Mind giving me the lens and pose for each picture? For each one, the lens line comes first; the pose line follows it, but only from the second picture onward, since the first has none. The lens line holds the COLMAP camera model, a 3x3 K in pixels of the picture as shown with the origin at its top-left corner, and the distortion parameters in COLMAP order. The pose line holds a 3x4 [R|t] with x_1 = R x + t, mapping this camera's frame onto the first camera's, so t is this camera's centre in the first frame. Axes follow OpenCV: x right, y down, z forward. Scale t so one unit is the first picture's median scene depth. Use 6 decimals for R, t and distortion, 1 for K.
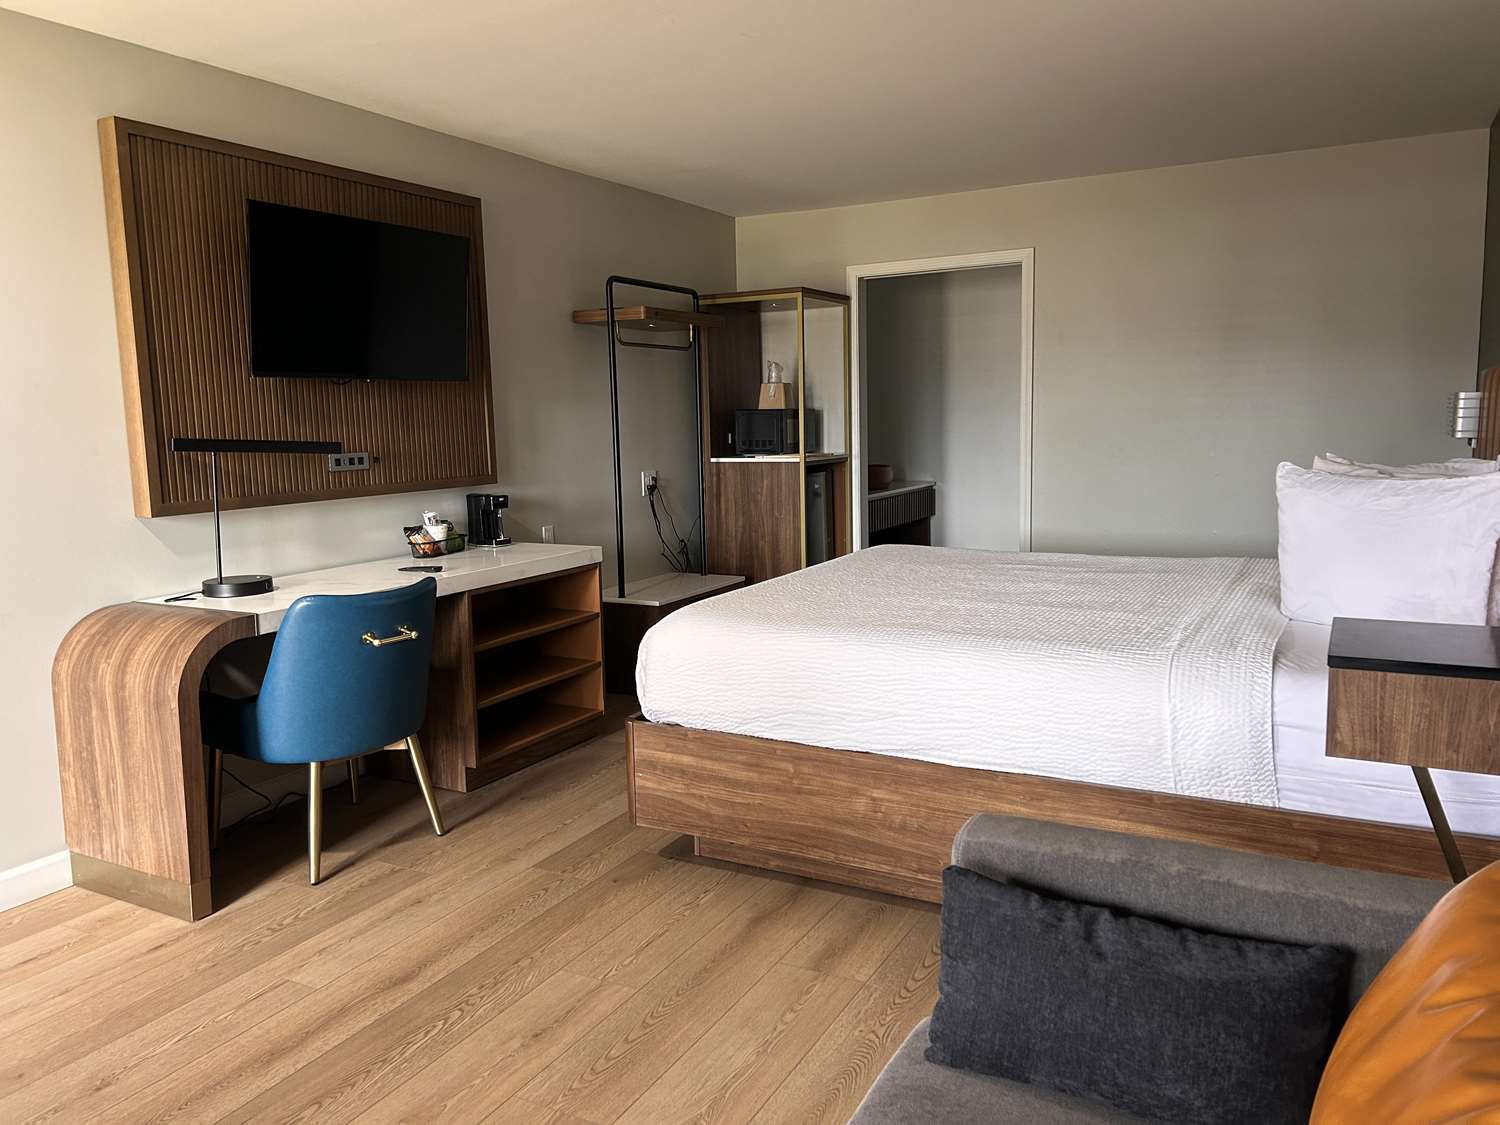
lens RADIAL K [[1123.9, 0, 750.0], [0, 1123.9, 562.5], [0, 0, 1]] dist [0.035451, -0.004674]
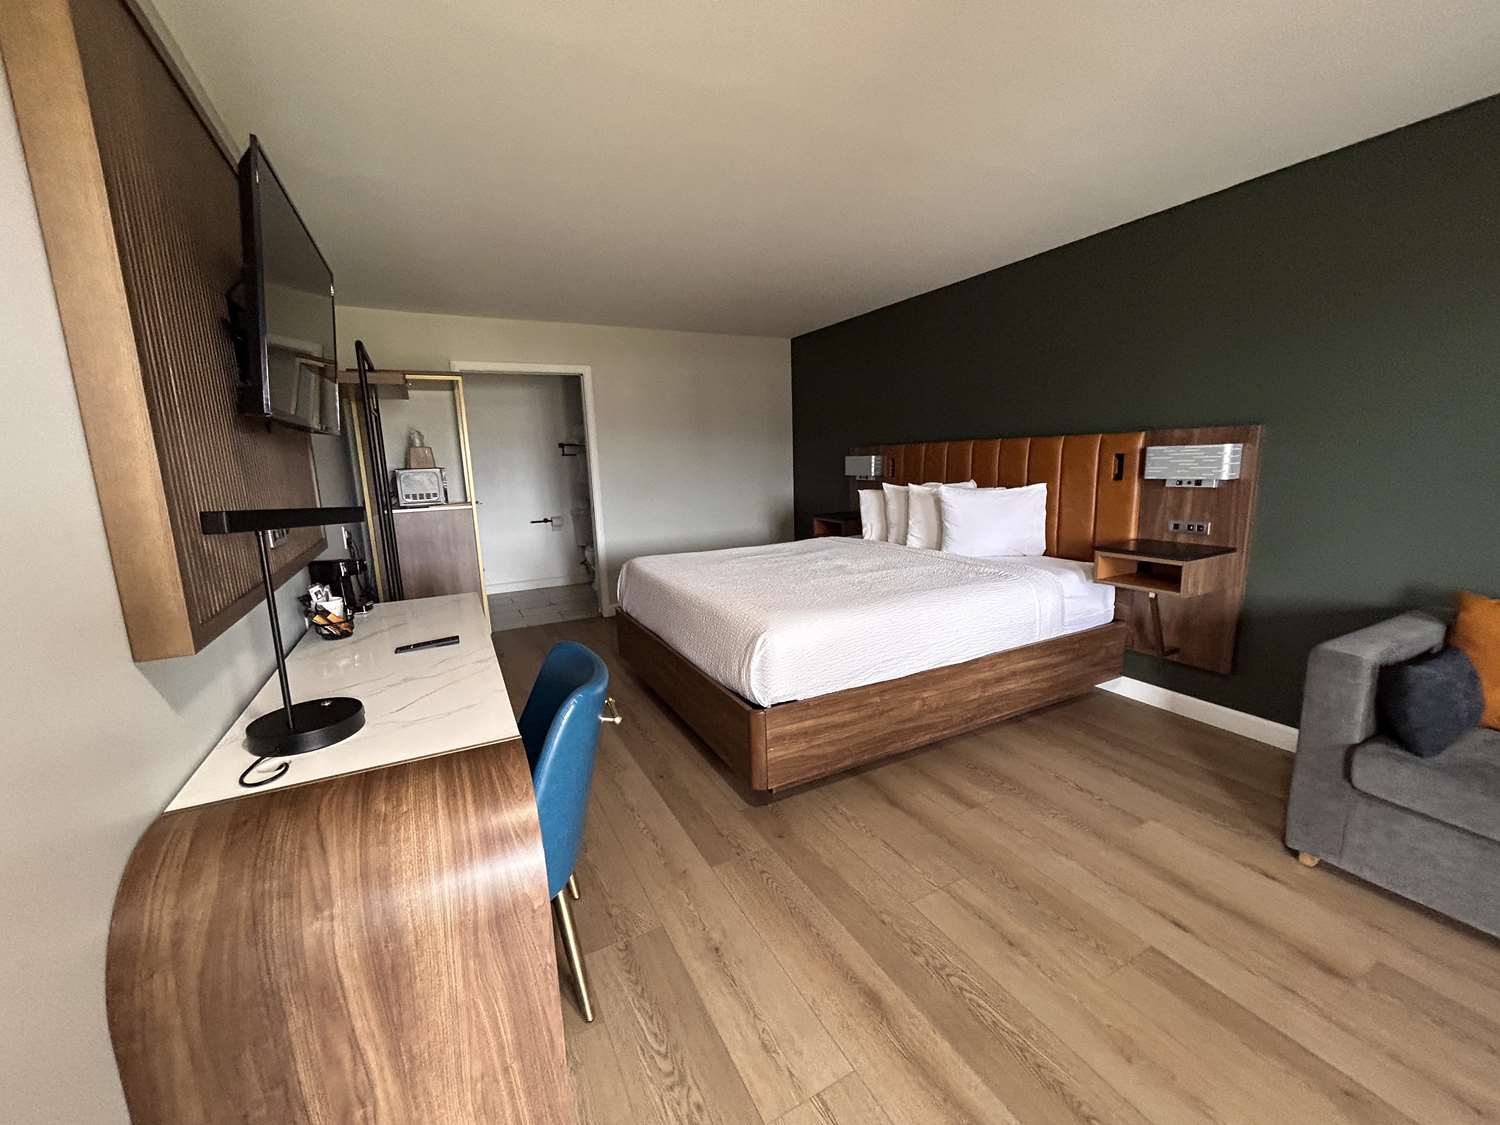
lens RADIAL K [[601.2, 0, 750.0], [0, 601.2, 562.5], [0, 0, 1]] dist [0.001064, 0.000082]
pose [[0.557099, -0.141369, 0.818325, -0.686111], [0.127456, 0.988284, 0.083960, -0.088158], [-0.820607, 0.057526, 0.568590, 0.663336]]
